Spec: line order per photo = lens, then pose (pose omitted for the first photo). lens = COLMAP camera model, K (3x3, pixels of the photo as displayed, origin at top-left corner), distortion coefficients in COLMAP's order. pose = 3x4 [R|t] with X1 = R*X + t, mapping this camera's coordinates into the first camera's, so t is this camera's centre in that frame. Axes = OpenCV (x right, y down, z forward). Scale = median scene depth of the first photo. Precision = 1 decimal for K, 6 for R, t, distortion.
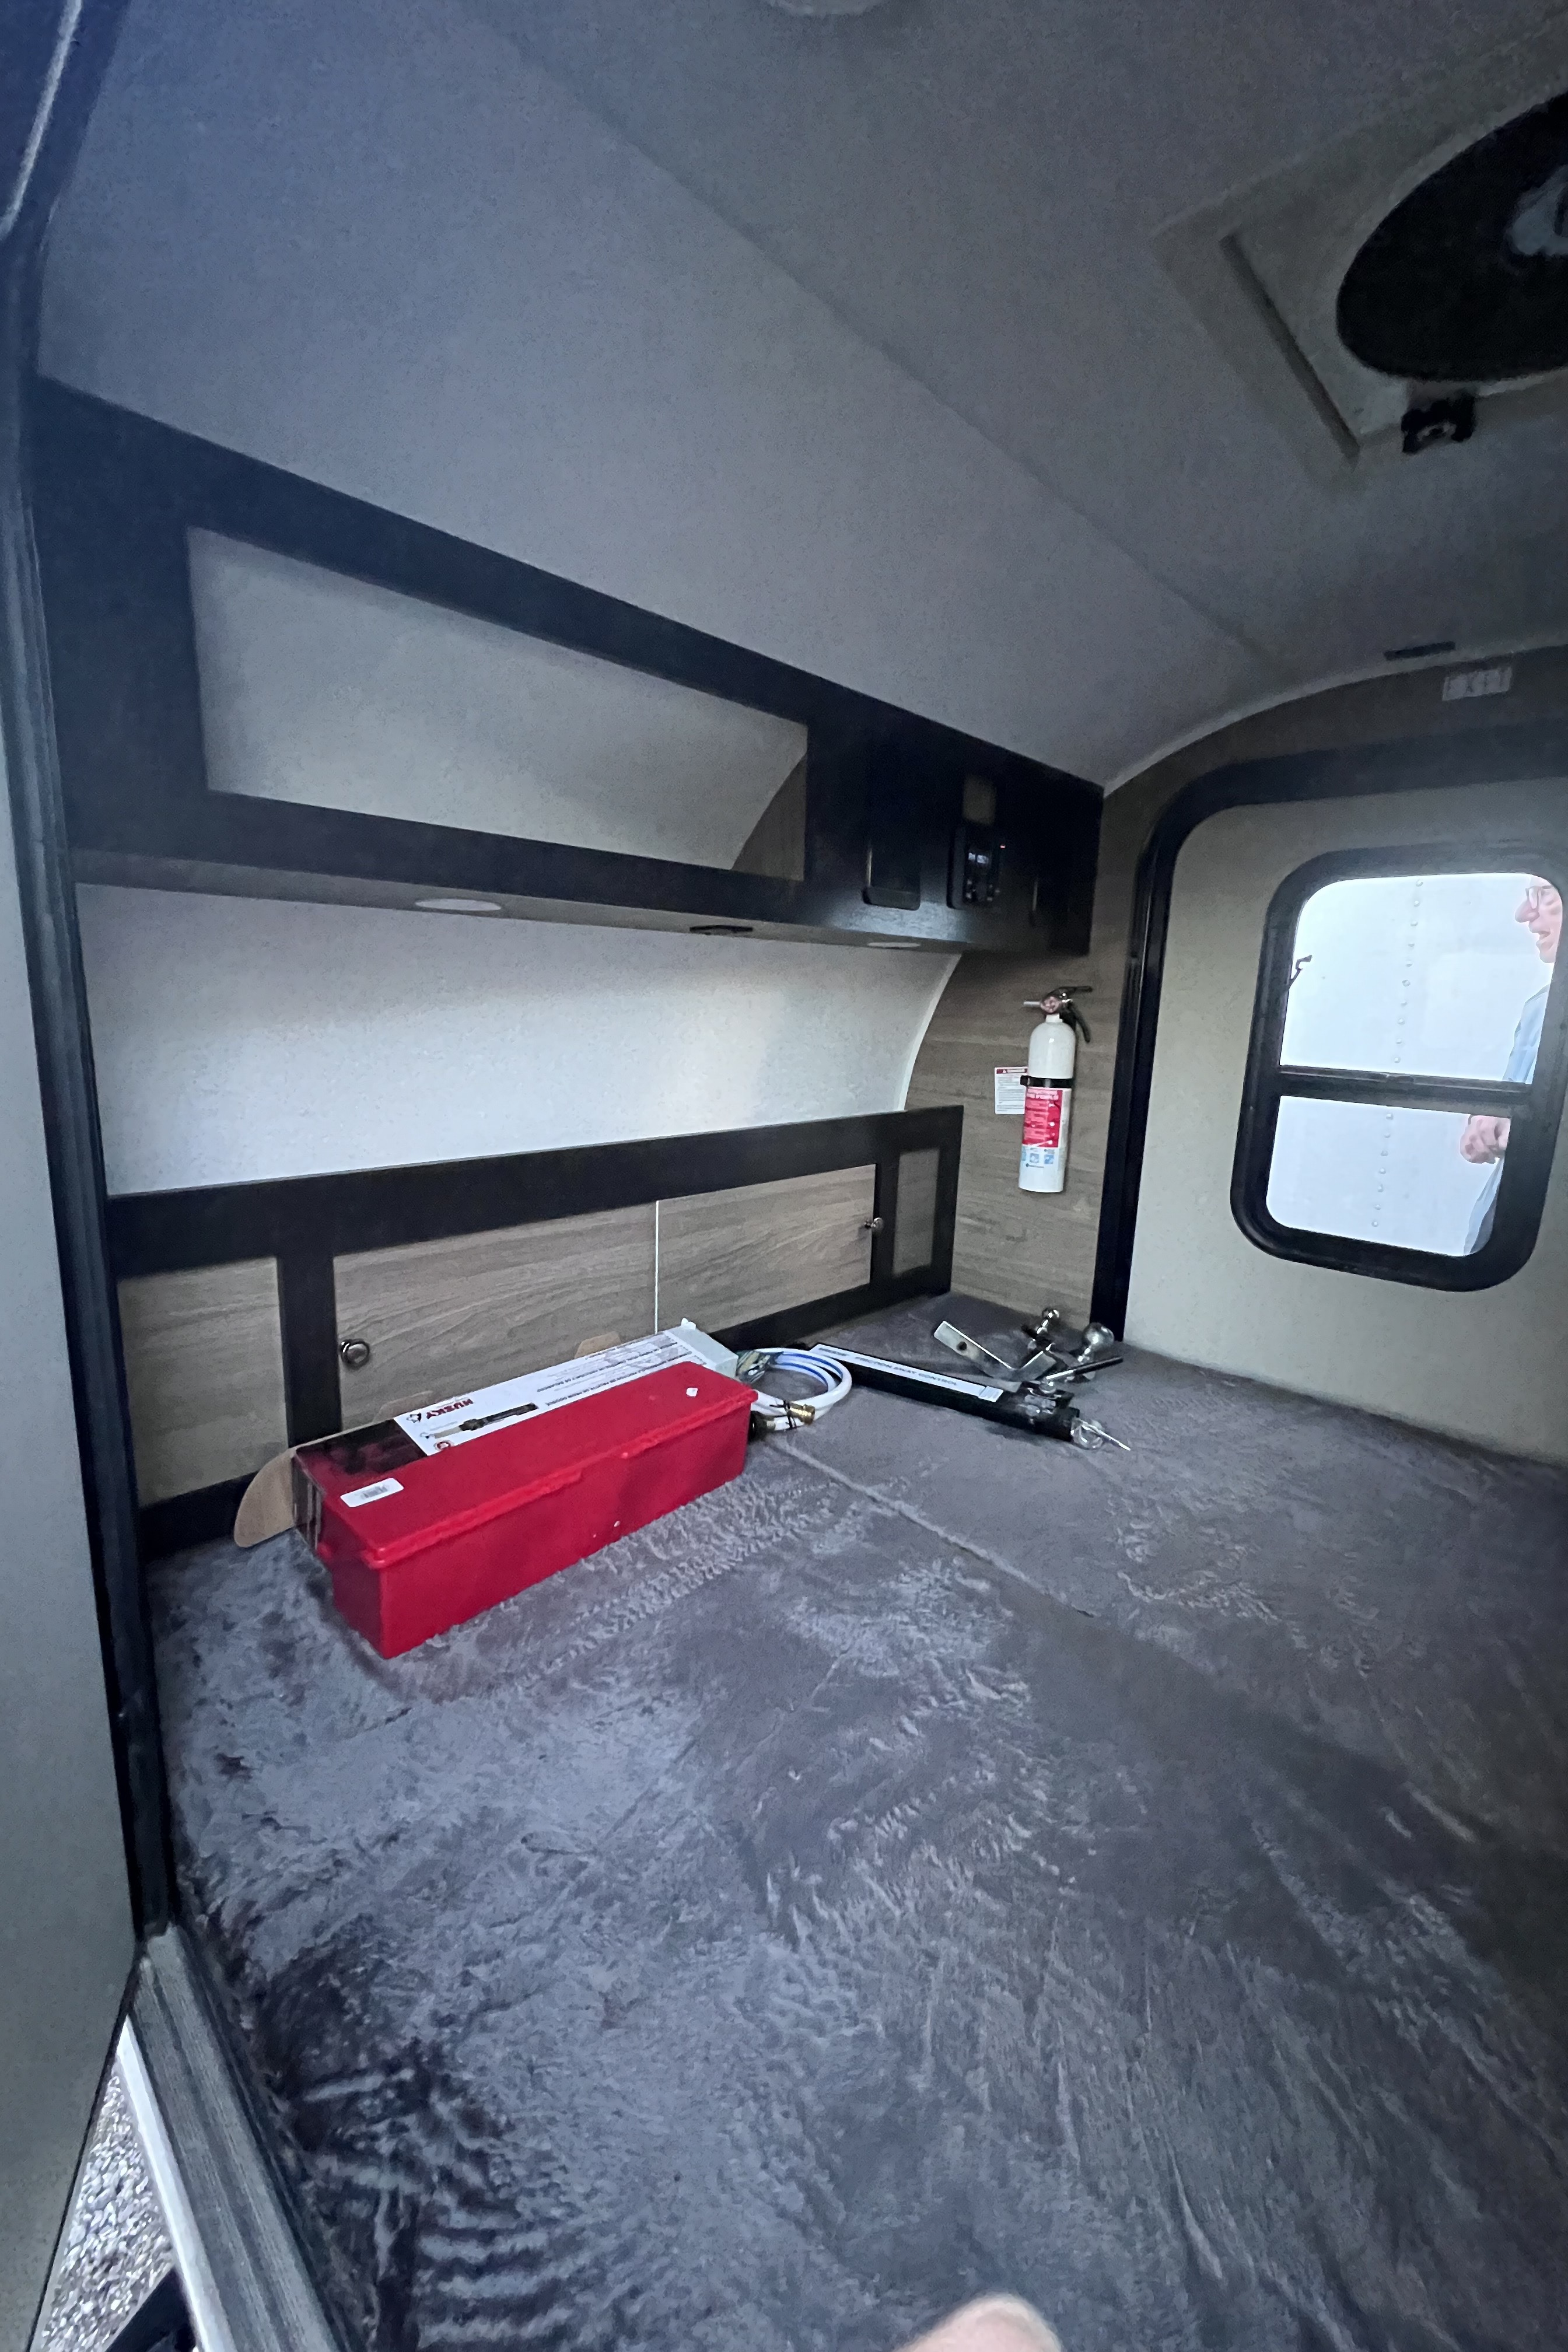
lens RADIAL K [[931.6, 0, 784.0], [0, 931.6, 1176.0], [0, 0, 1]] dist [0.000217, 0.000004]
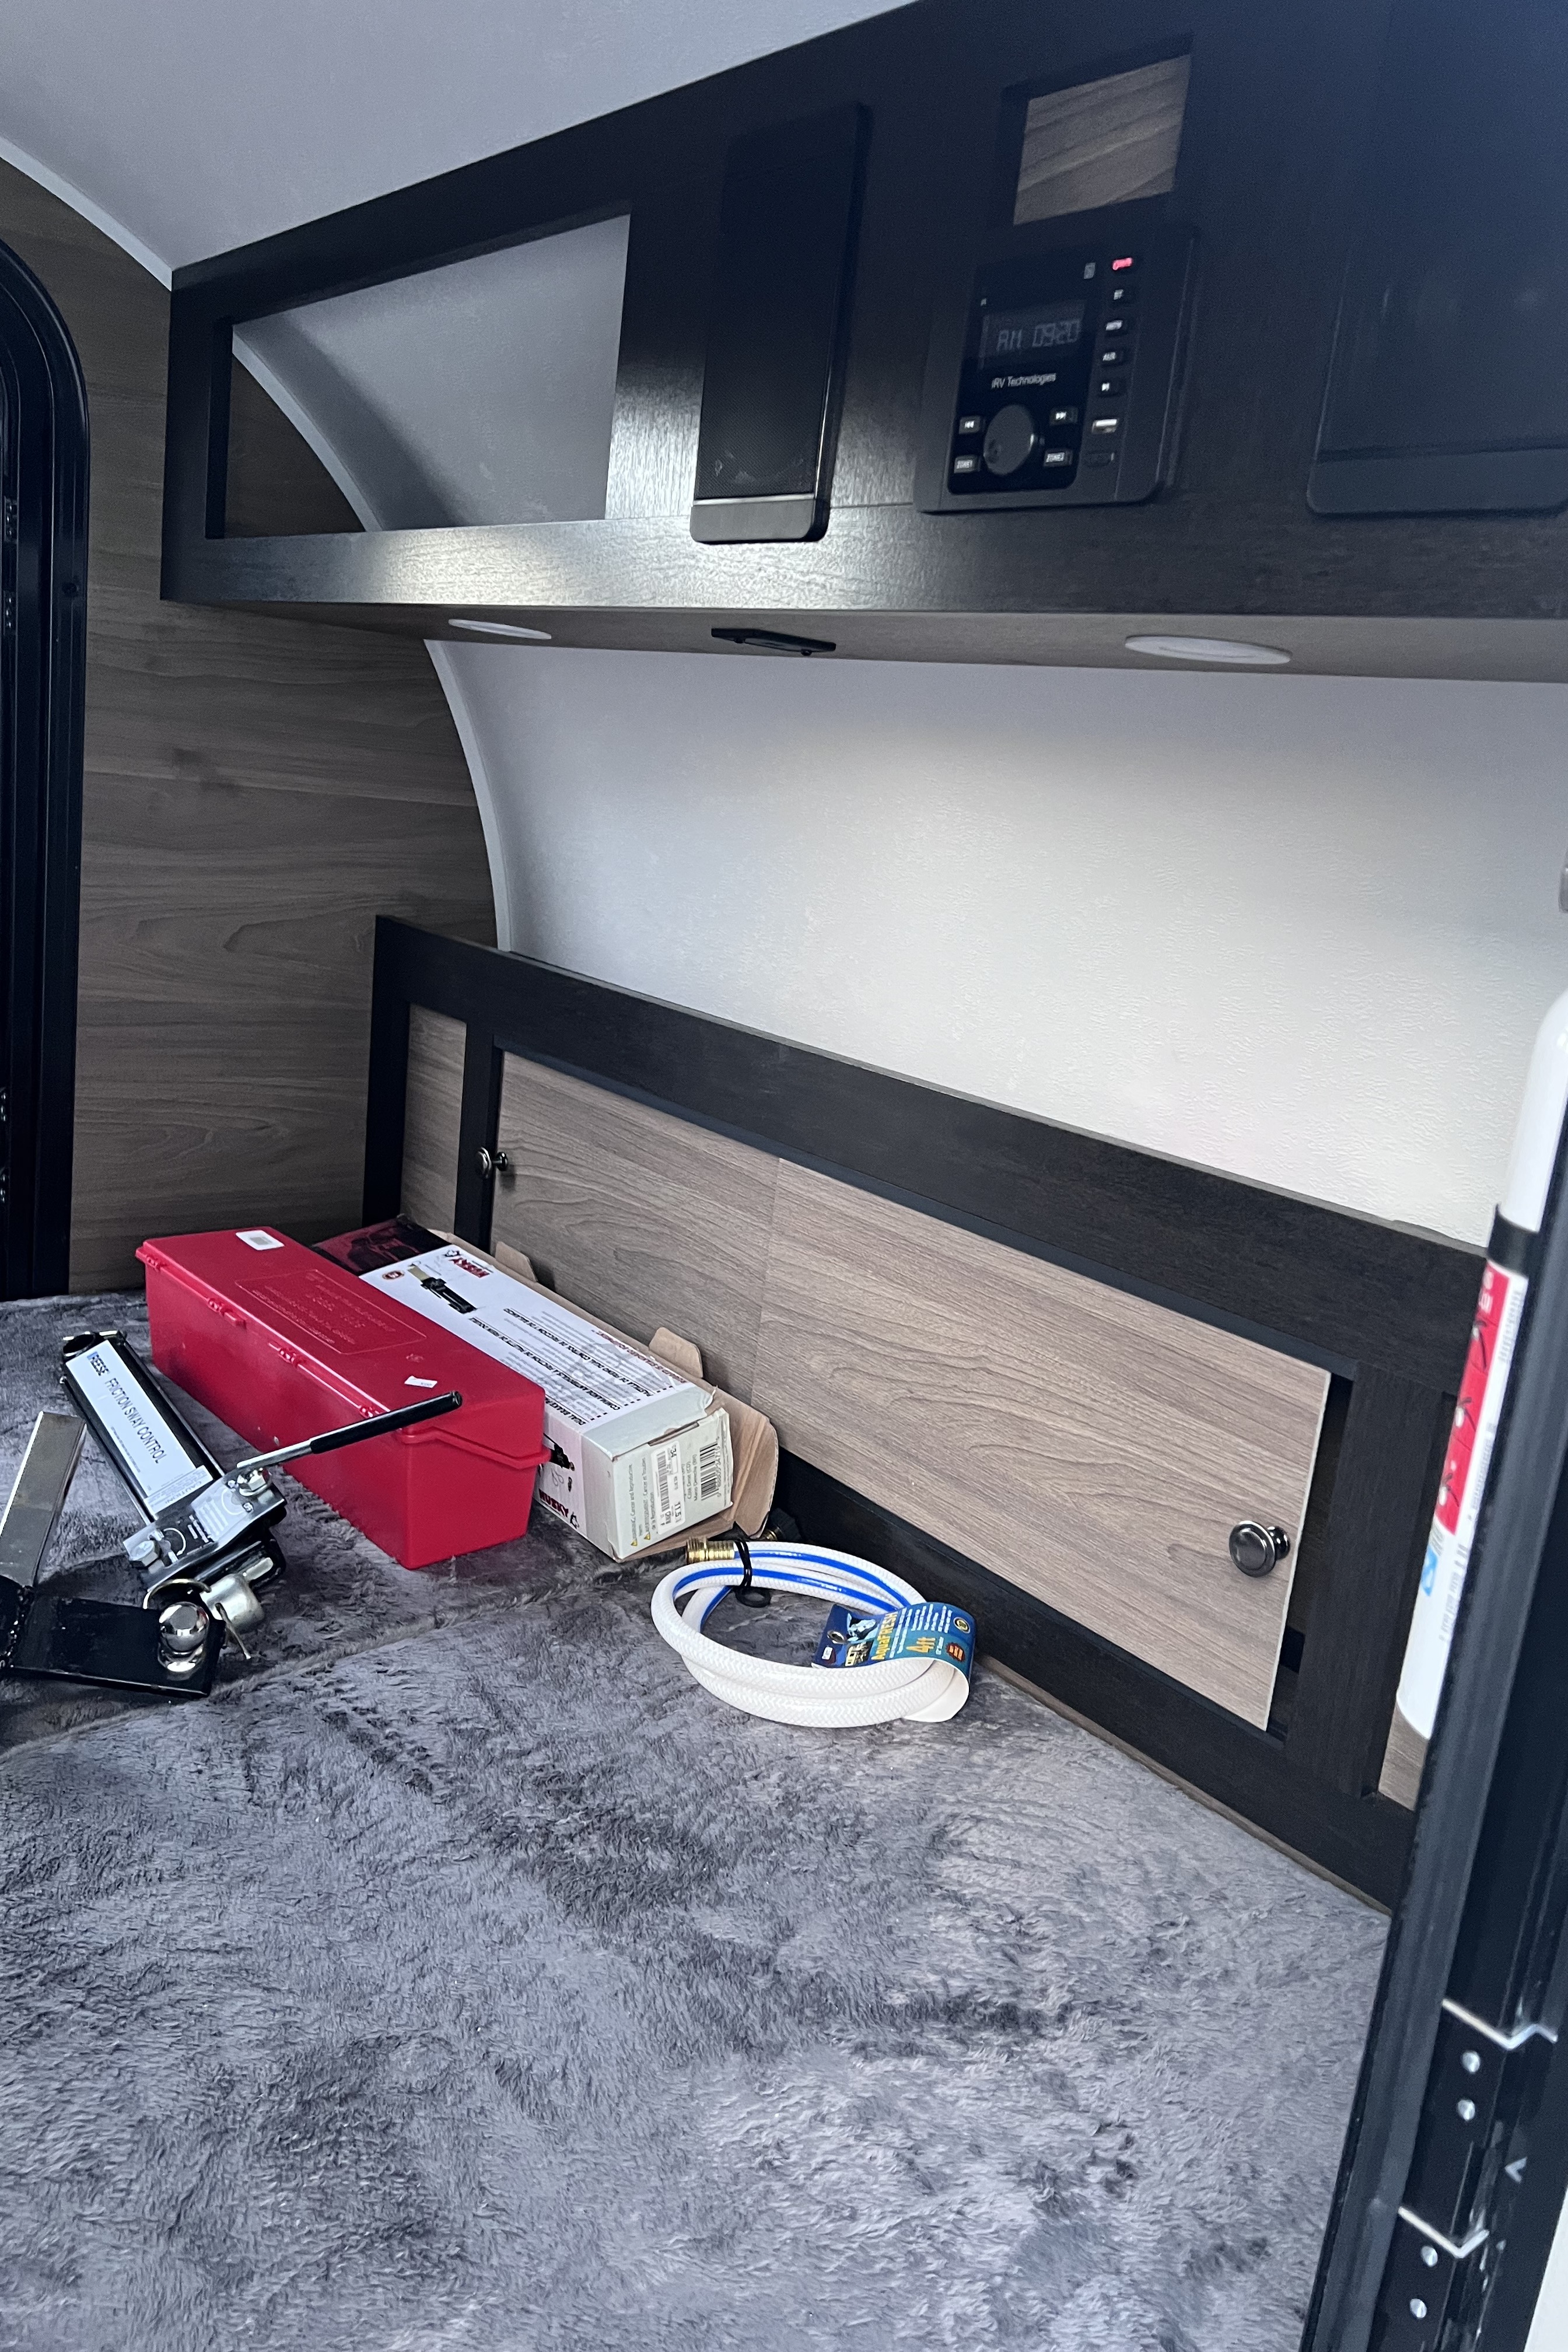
lens RADIAL K [[1775.5, 0, 784.4], [0, 1775.5, 1131.0], [0, 0, 1]] dist [0.049775, -0.071518]
pose [[-0.117141, 0.168319, -0.978747, 1.044288], [-0.293338, 0.935696, 0.196024, -0.228253], [0.948805, 0.310066, -0.060234, 1.279820]]
